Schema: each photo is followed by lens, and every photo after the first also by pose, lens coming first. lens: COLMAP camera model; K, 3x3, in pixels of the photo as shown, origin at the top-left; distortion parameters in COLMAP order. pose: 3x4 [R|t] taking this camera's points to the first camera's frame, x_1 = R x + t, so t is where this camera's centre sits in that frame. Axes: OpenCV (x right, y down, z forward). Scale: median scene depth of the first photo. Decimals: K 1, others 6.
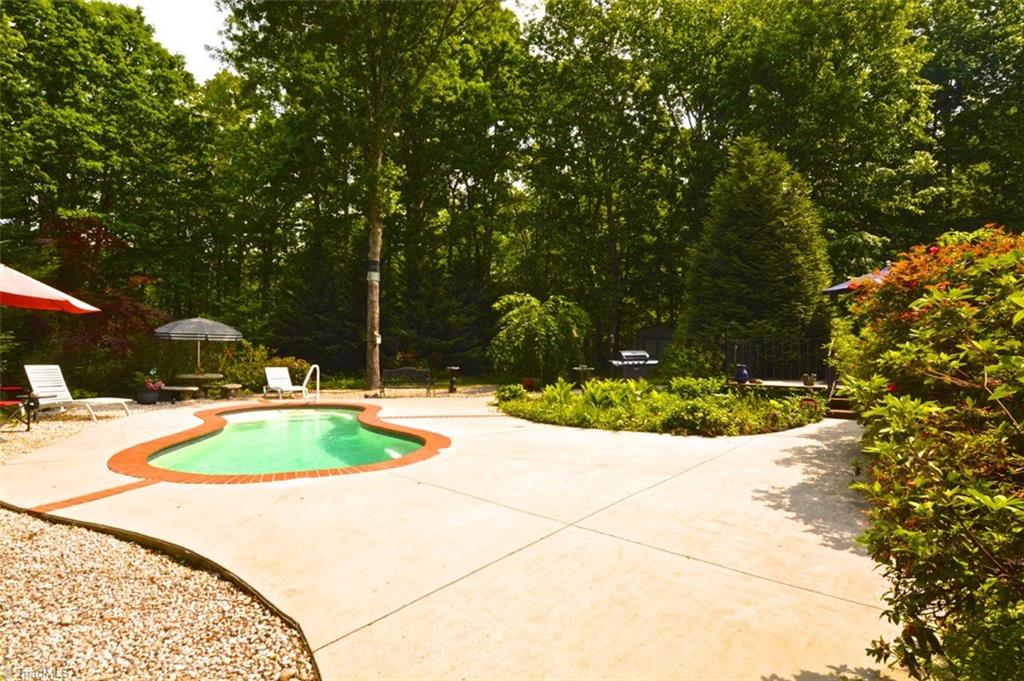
lens RADIAL K [[497.9, 0, 512.0], [0, 497.9, 340.5], [0, 0, 1]] dist [-0.000869, -0.015775]
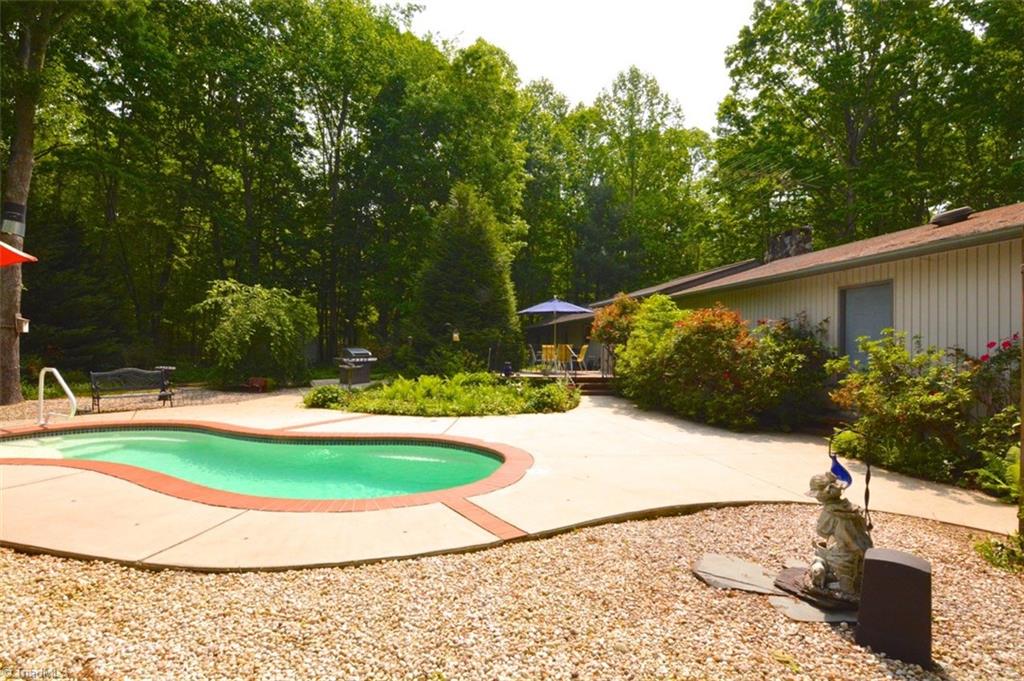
lens RADIAL K [[497.9, 0, 512.0], [0, 497.9, 340.5], [0, 0, 1]] dist [-0.000869, -0.015775]
pose [[0.606289, 0.025587, 0.794833, -0.430889], [-0.036580, 0.999322, -0.004267, -0.004538], [-0.794403, -0.026488, 0.606813, 0.109518]]
